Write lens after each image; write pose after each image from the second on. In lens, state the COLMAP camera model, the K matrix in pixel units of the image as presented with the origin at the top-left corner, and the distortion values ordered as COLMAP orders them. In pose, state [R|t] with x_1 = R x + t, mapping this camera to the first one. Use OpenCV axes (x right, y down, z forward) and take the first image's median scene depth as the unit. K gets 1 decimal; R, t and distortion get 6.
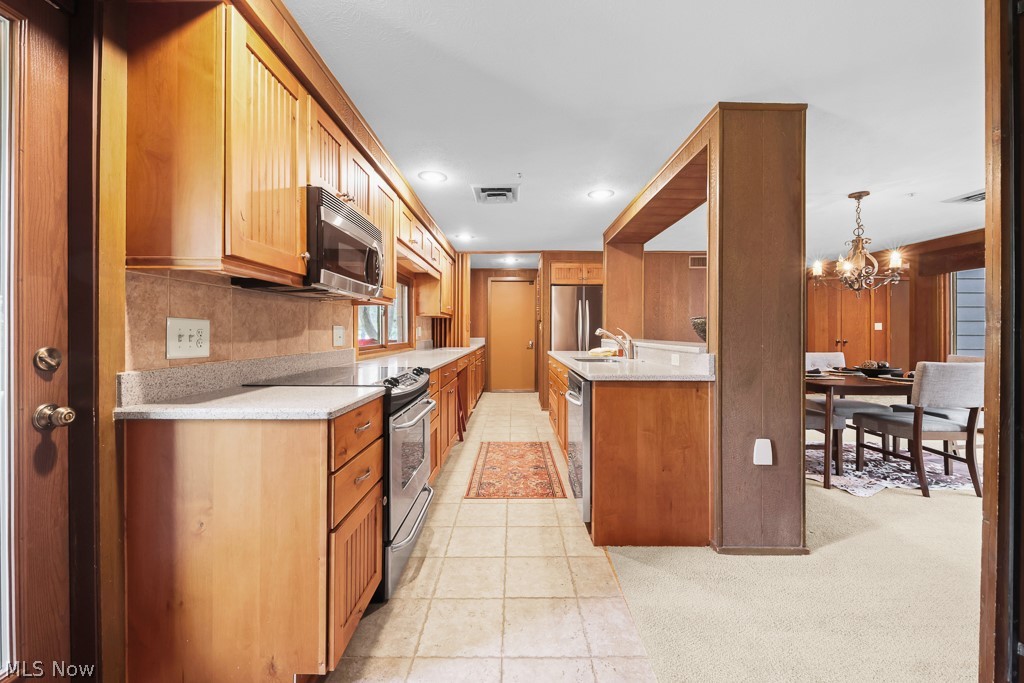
lens RADIAL K [[402.5, 0, 516.8], [0, 402.5, 337.5], [0, 0, 1]] dist [-0.001857, -0.001058]
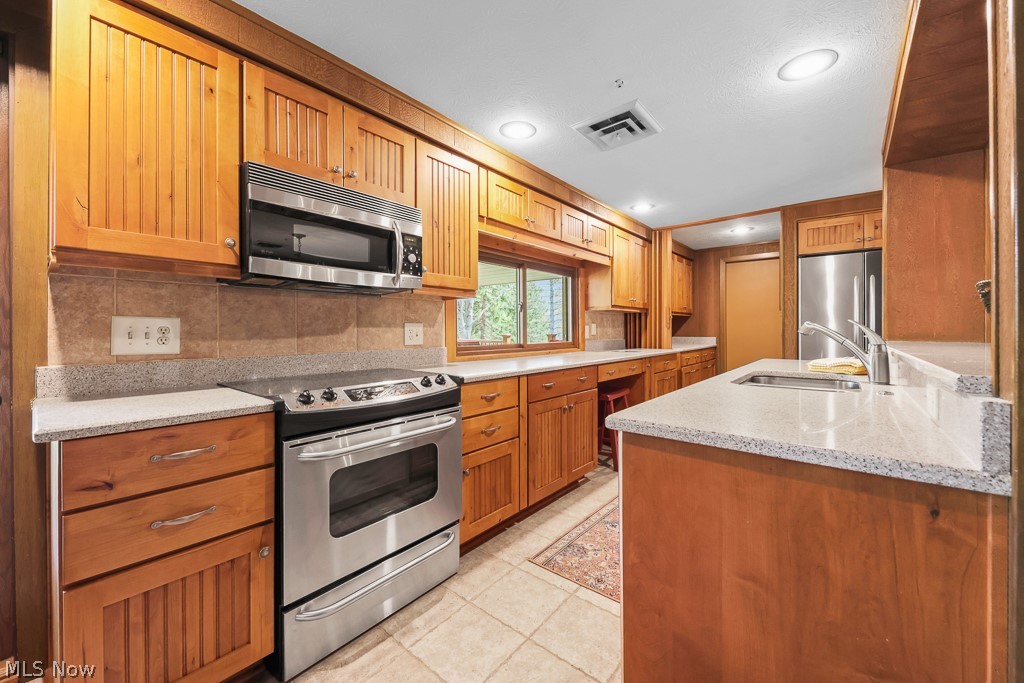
lens RADIAL K [[402.5, 0, 510.4], [0, 402.5, 334.4], [0, 0, 1]] dist [-0.001857, -0.001058]
pose [[0.768376, 0.001851, -0.639996, 0.347958], [-0.004848, 0.999984, -0.002929, -0.001689], [0.639980, 0.005353, 0.768373, 0.489702]]
